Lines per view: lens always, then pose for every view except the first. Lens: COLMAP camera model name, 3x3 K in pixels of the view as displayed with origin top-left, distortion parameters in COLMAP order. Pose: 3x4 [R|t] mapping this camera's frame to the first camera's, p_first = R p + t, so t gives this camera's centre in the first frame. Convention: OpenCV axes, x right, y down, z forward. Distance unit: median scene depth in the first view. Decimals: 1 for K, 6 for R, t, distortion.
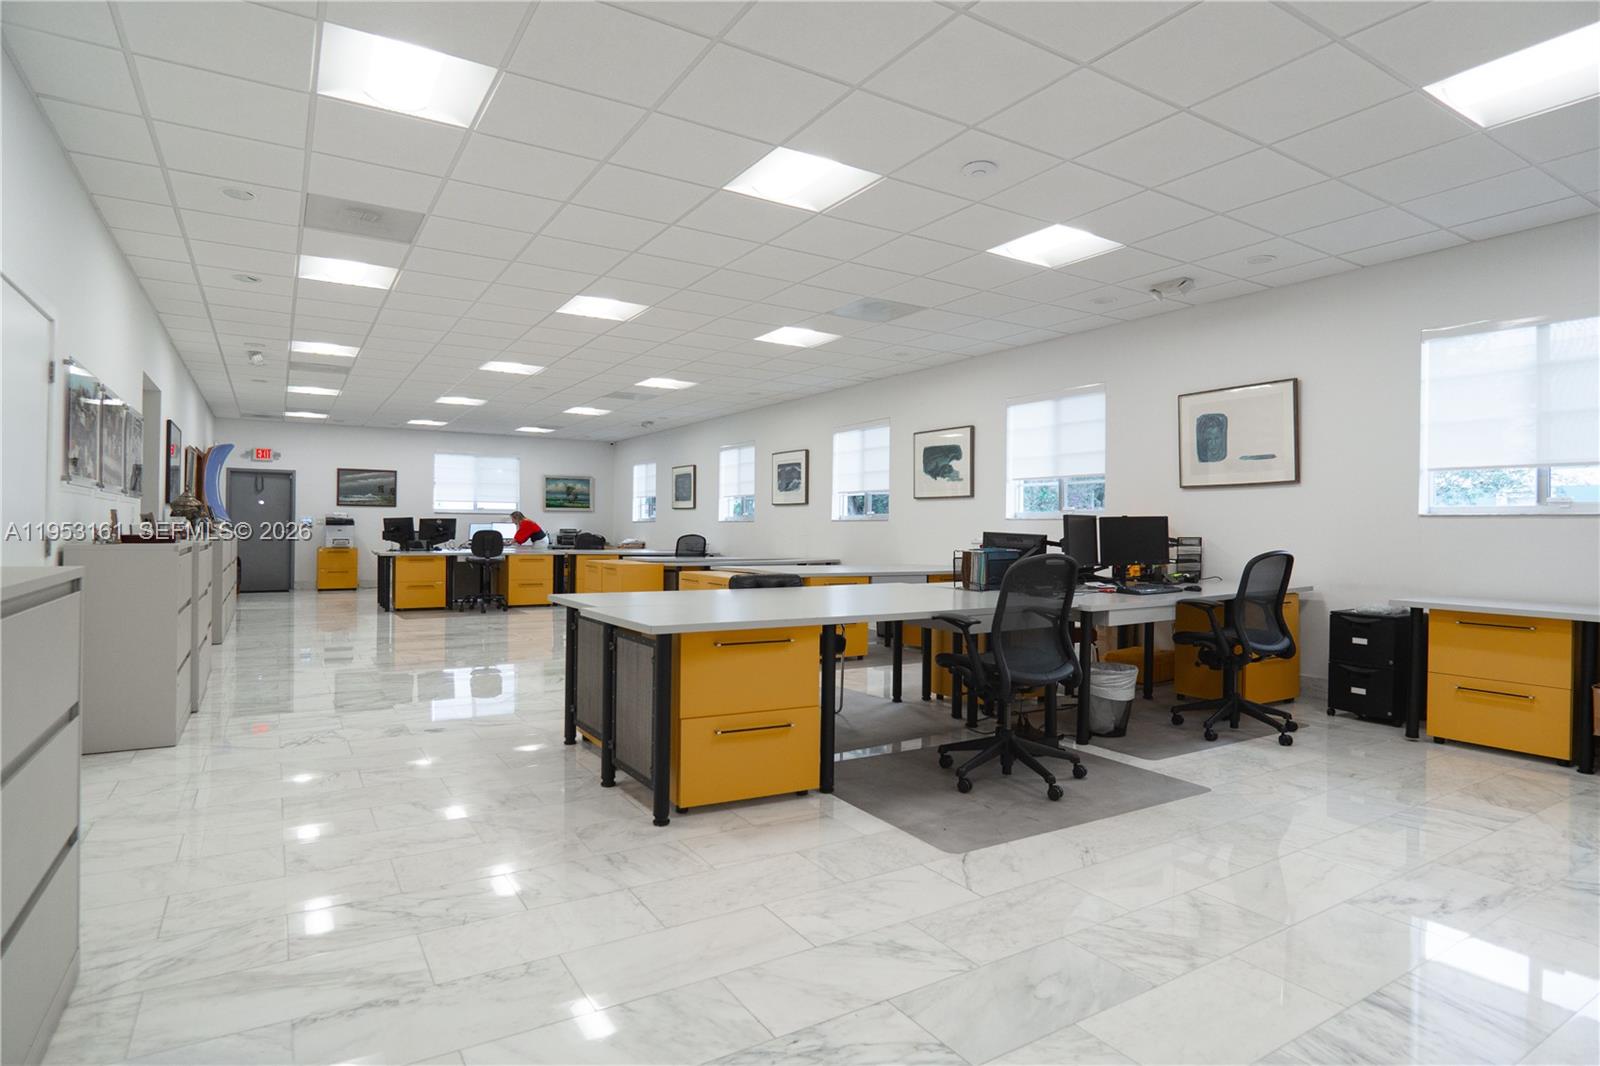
lens RADIAL K [[859.9, 0, 810.0], [0, 859.9, 527.5], [0, 0, 1]] dist [-0.034218, 0.002966]
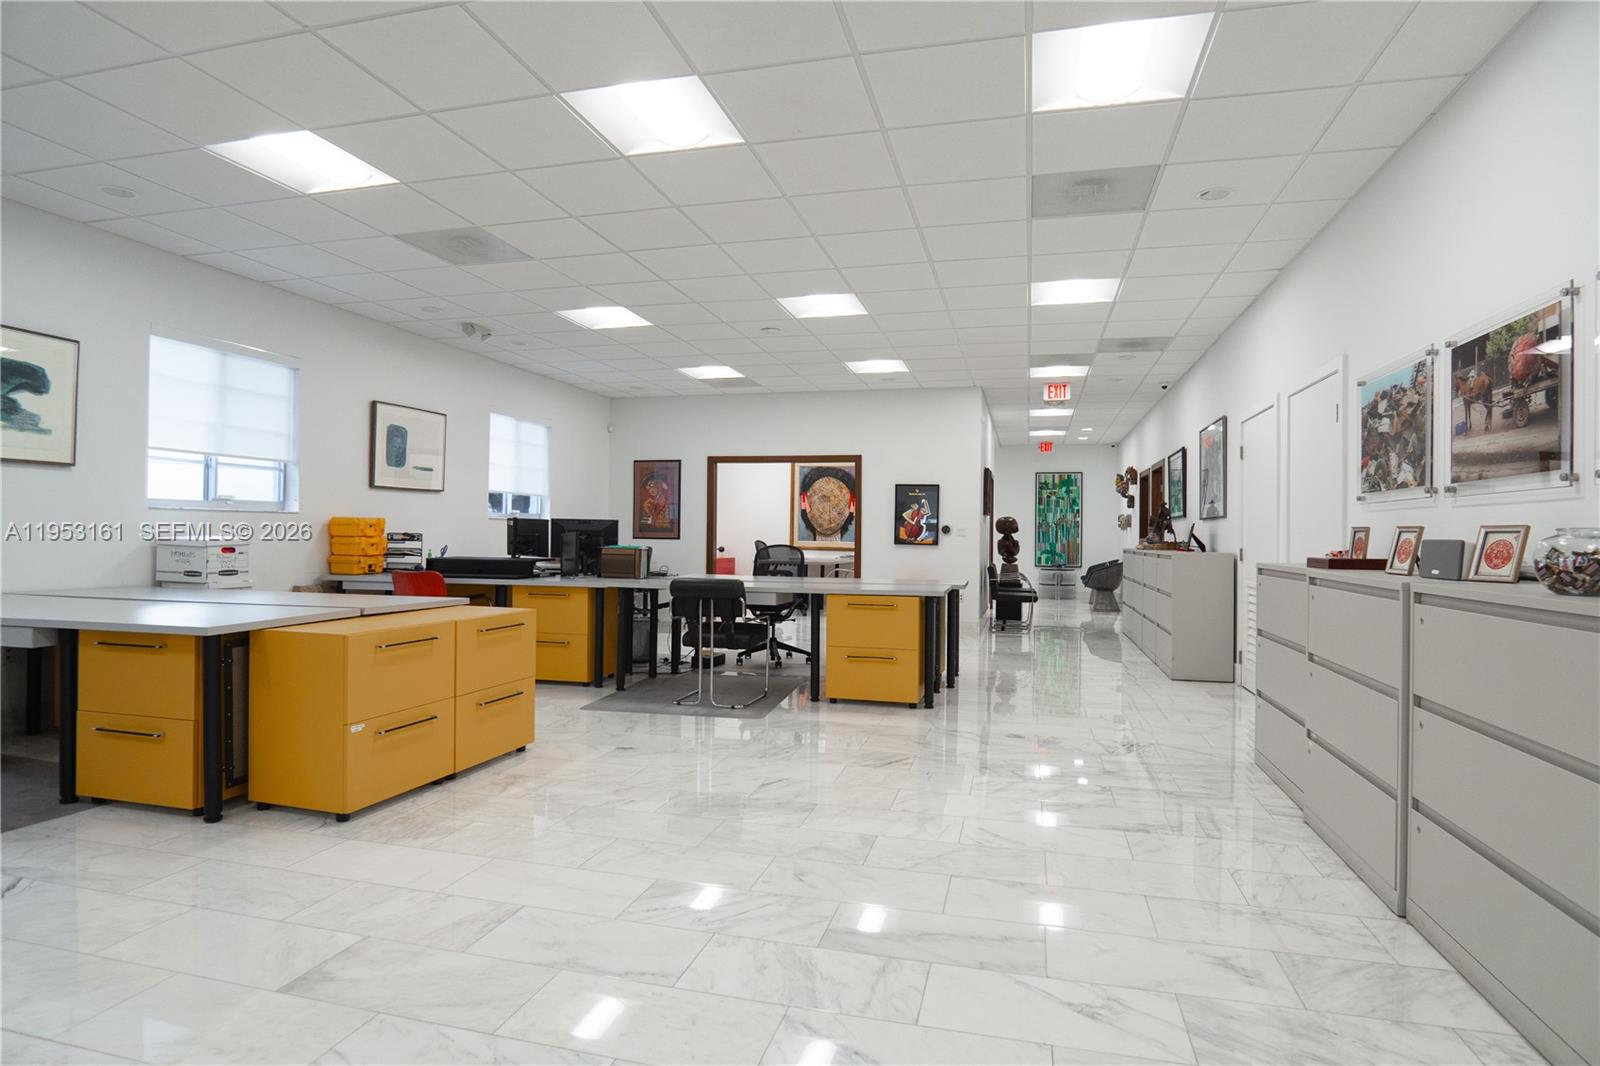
lens RADIAL K [[859.9, 0, 794.0], [0, 859.9, 527.0], [0, 0, 1]] dist [-0.034218, 0.002966]
pose [[-0.689281, -0.007491, 0.724455, -0.569441], [-0.014903, 0.999882, -0.003840, 0.000125], [-0.724341, -0.013443, -0.689311, 1.086649]]
